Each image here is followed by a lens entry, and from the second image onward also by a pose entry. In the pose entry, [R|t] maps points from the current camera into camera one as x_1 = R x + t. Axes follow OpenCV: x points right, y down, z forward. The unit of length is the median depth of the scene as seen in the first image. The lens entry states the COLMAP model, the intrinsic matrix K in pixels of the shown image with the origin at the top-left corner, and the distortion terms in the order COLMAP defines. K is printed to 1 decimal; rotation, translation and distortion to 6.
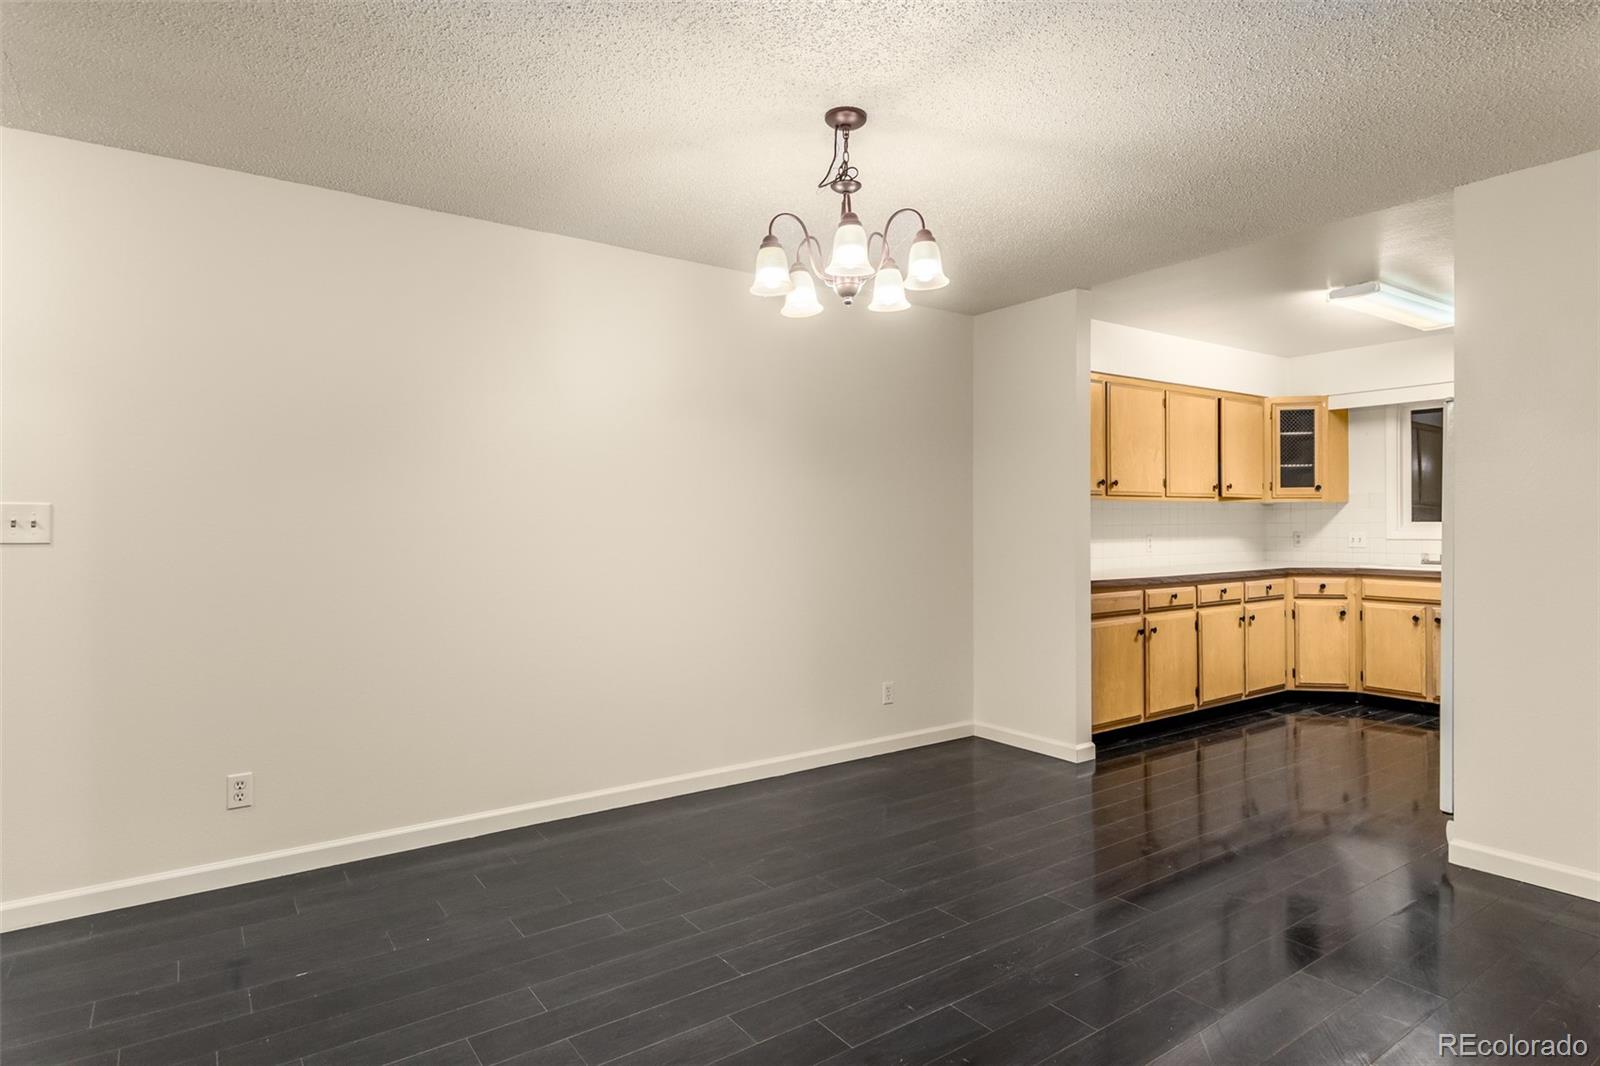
lens RADIAL K [[871.0, 0, 799.7], [0, 871.0, 507.1], [0, 0, 1]] dist [0.002025, 0.000324]
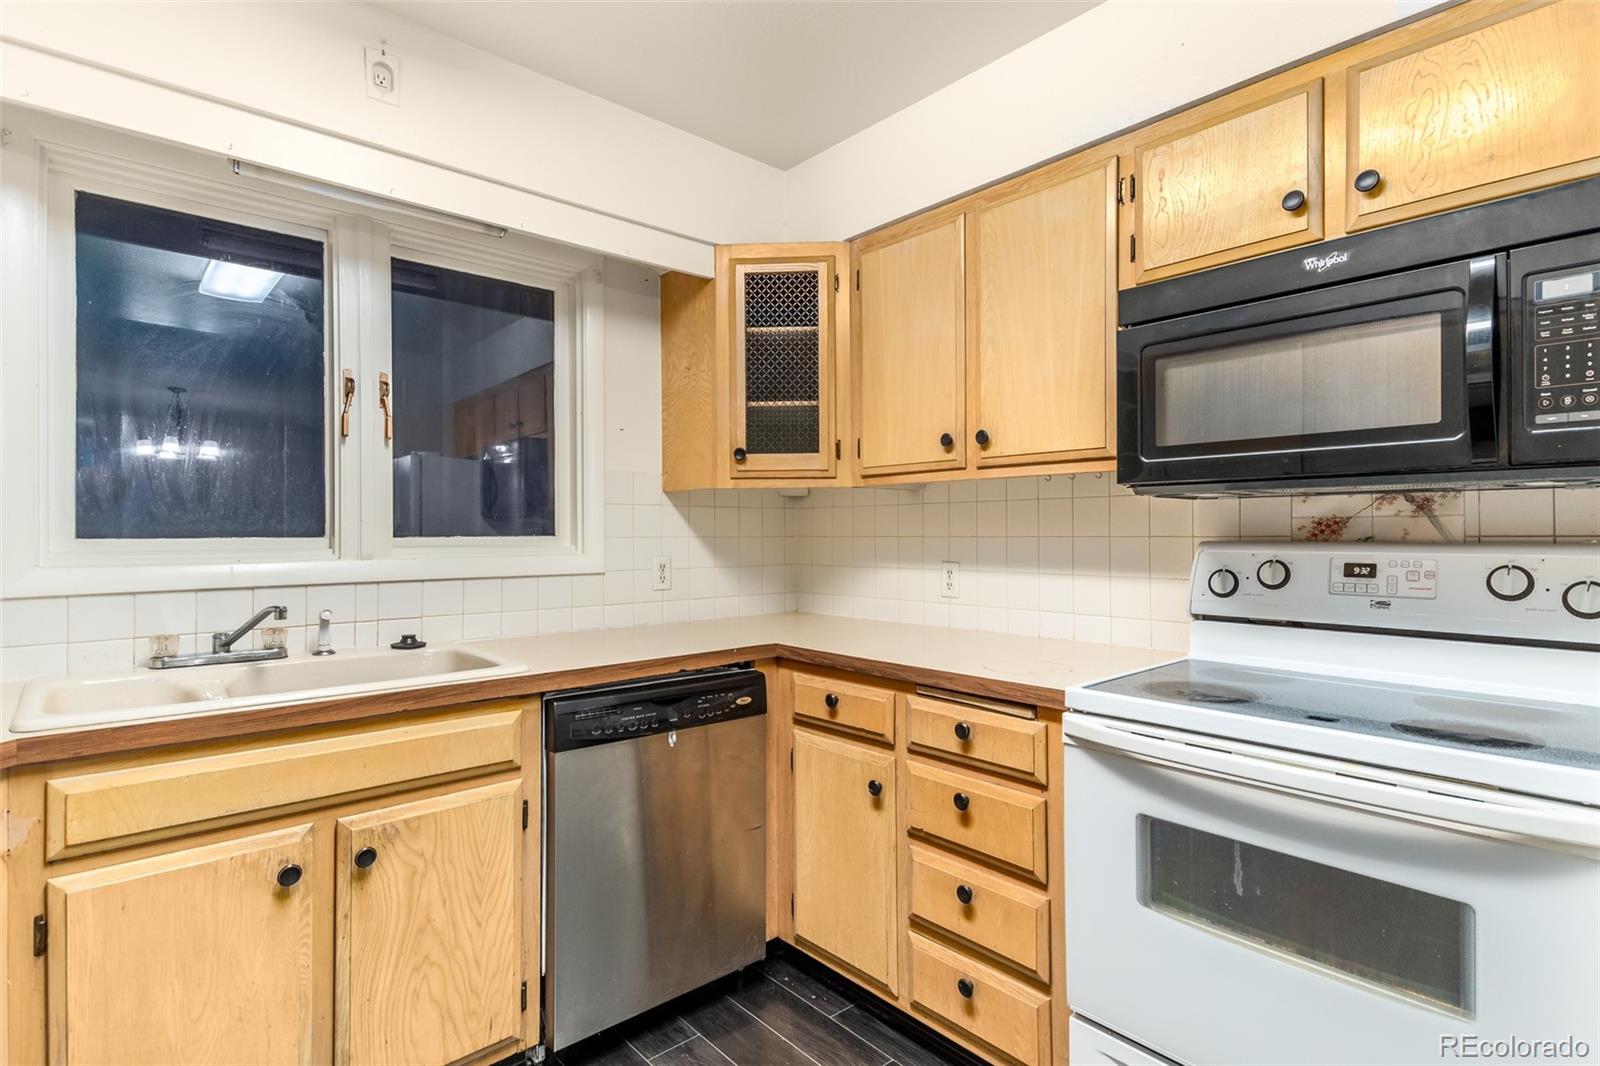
lens RADIAL K [[797.0, 0, 800.0], [0, 797.0, 533.0], [0, 0, 1]] dist [0.007874, -0.000792]
pose [[-0.117003, 0.004526, 0.993121, 0.401662], [-0.012331, 0.999906, -0.006010, 0.014353], [-0.993055, -0.012950, -0.116936, 0.816865]]
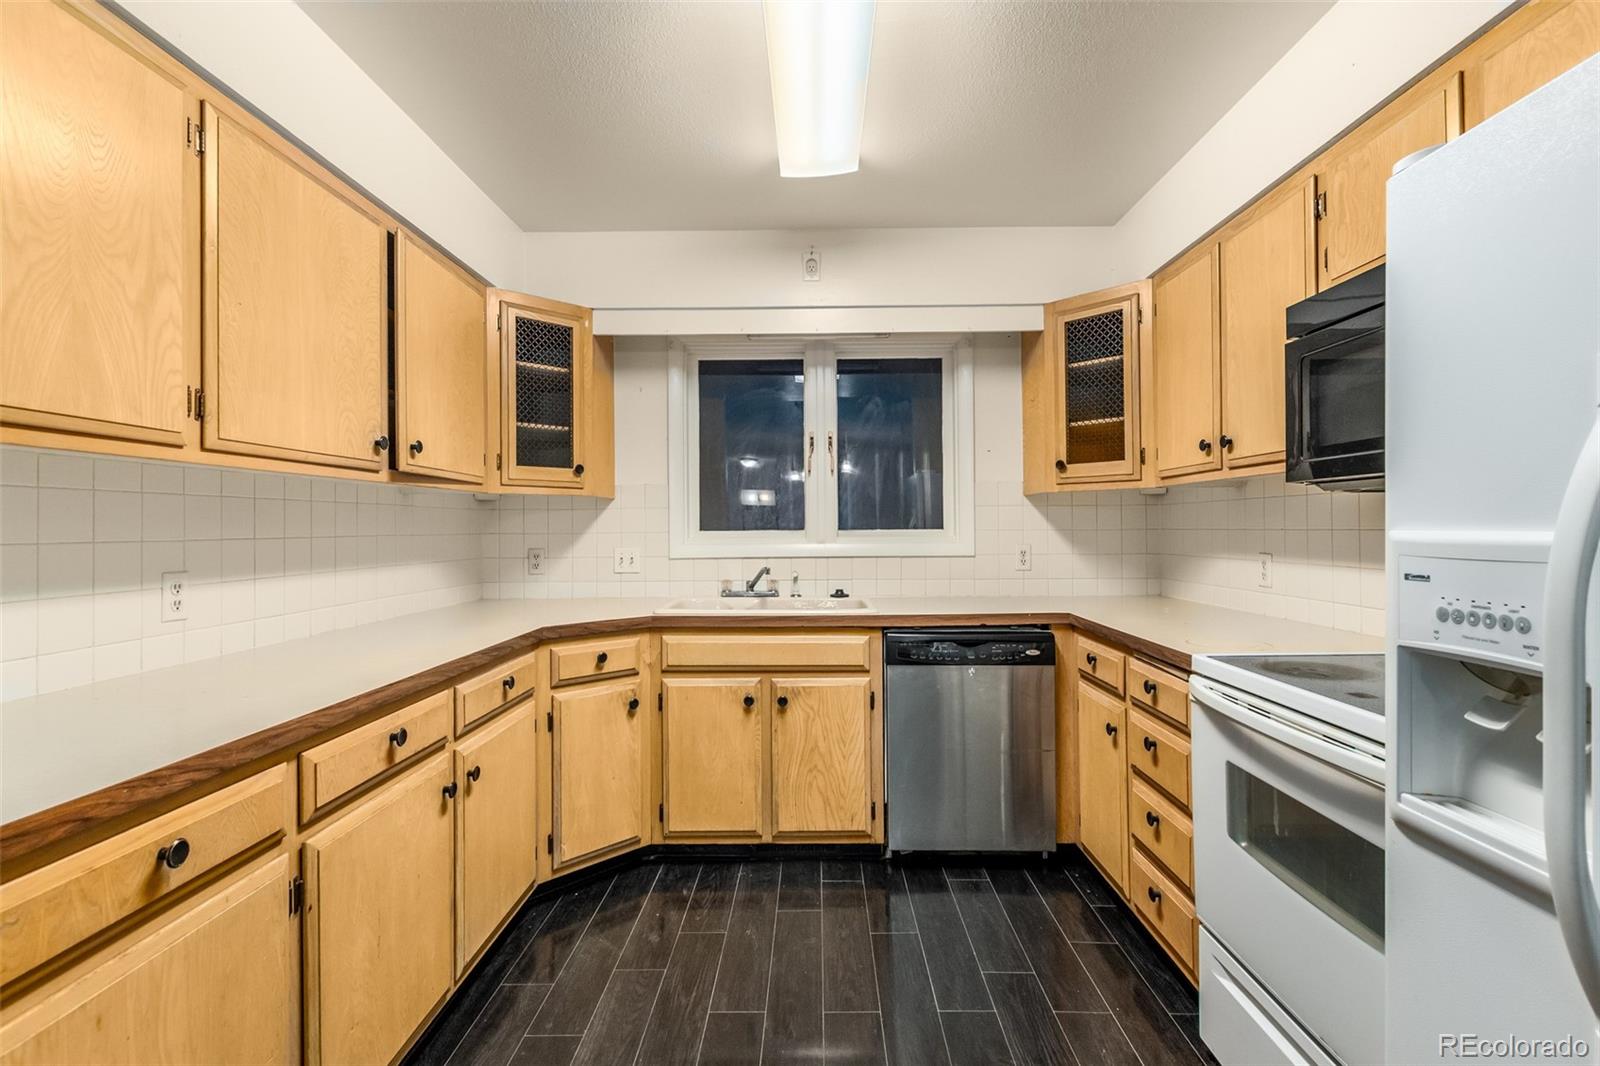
lens RADIAL K [[731.0, 0, 800.0], [0, 731.0, 533.0], [0, 0, 1]] dist [0.002833, -0.000119]
pose [[0.590534, -0.005154, 0.806997, 0.323978], [-0.008741, 0.999880, 0.012782, 0.011643], [-0.806966, -0.014602, 0.590418, 0.655116]]
